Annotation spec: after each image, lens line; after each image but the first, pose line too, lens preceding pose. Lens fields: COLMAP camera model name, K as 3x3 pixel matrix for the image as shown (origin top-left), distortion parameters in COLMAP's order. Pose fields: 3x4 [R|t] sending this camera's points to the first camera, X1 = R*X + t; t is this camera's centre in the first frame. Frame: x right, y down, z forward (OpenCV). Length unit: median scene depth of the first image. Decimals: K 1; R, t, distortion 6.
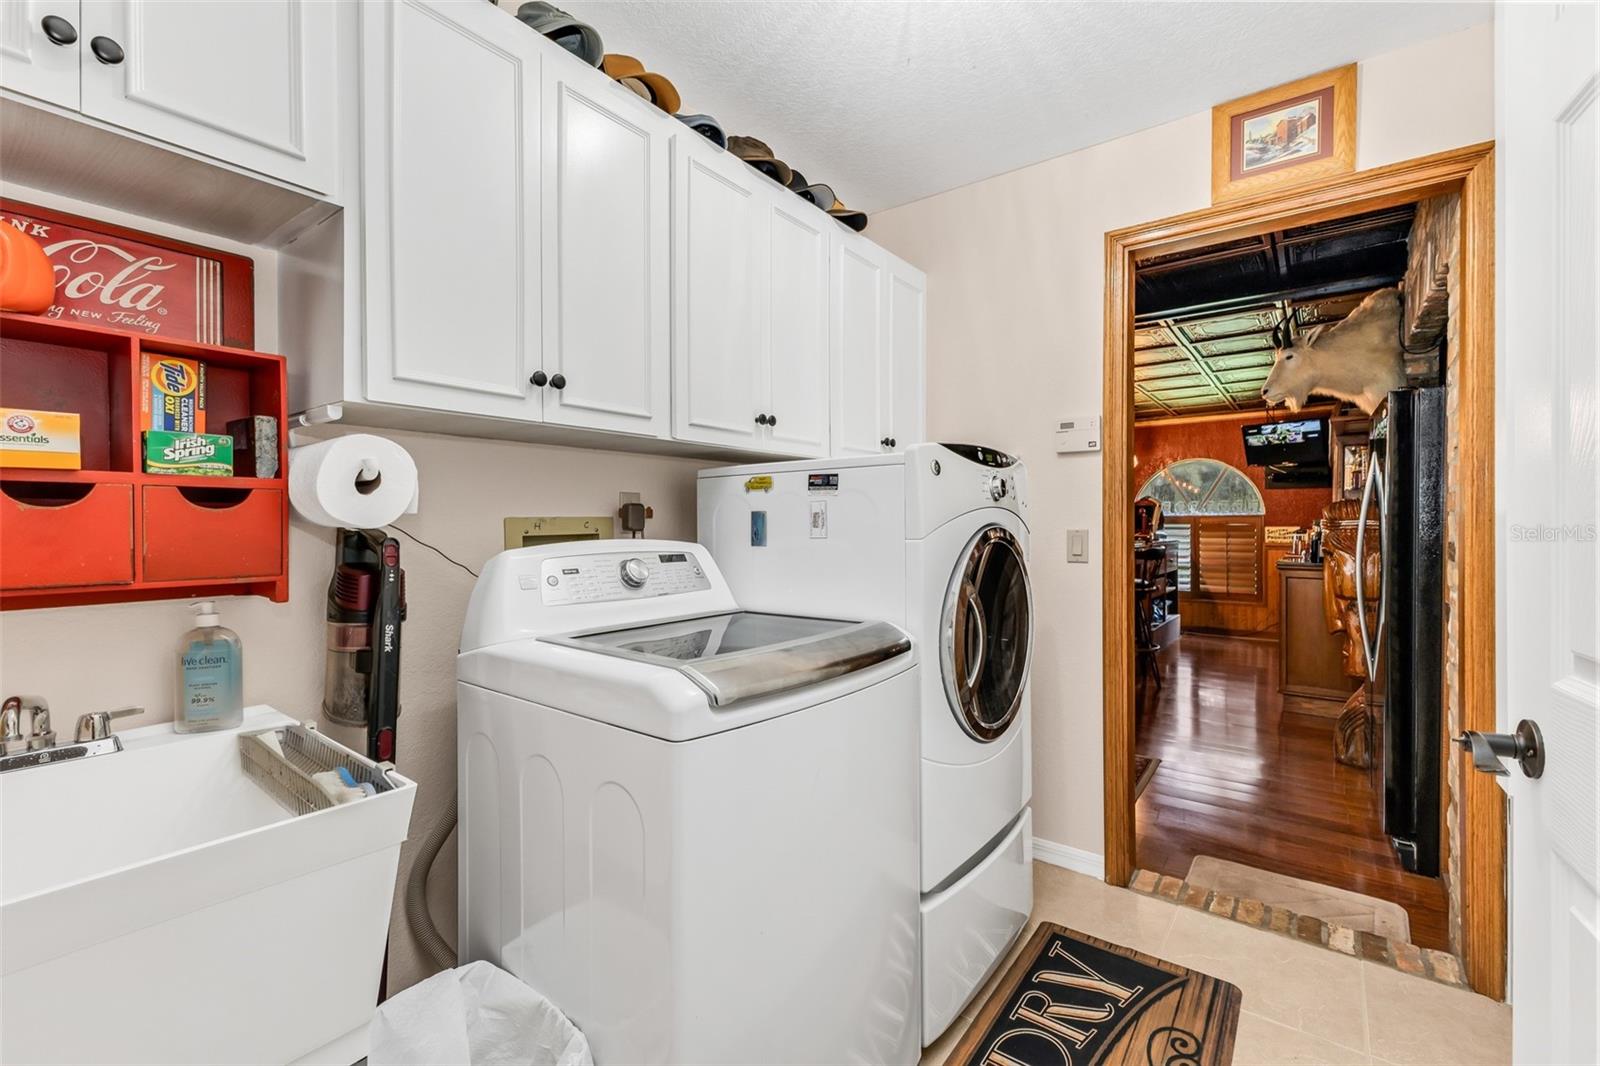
lens RADIAL K [[687.7, 0, 801.2], [0, 687.7, 539.8], [0, 0, 1]] dist [-0.000215, -0.000110]
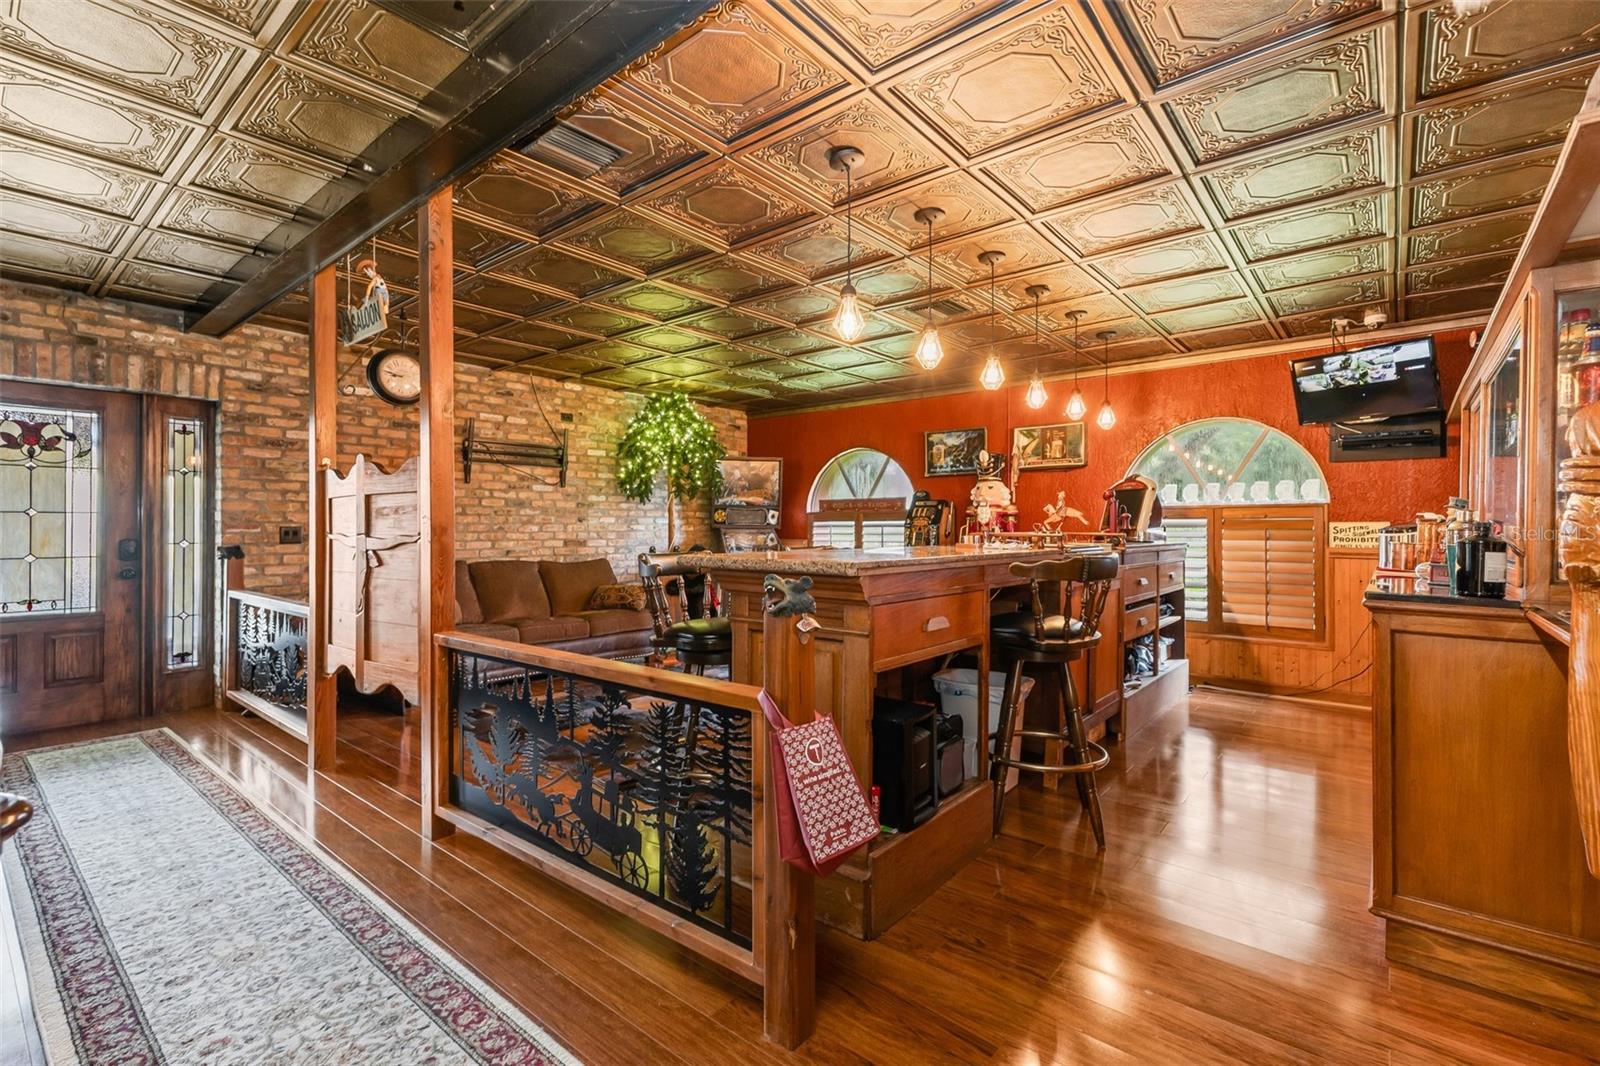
lens RADIAL K [[664.8, 0, 800.0], [0, 664.8, 533.0], [0, 0, 1]] dist [0.009320, -0.000079]
pose [[0.997296, 0.005750, -0.073260, 0.237654], [-0.006856, 0.999866, -0.014860, 0.003240], [0.073165, 0.015322, 0.997202, 0.356835]]
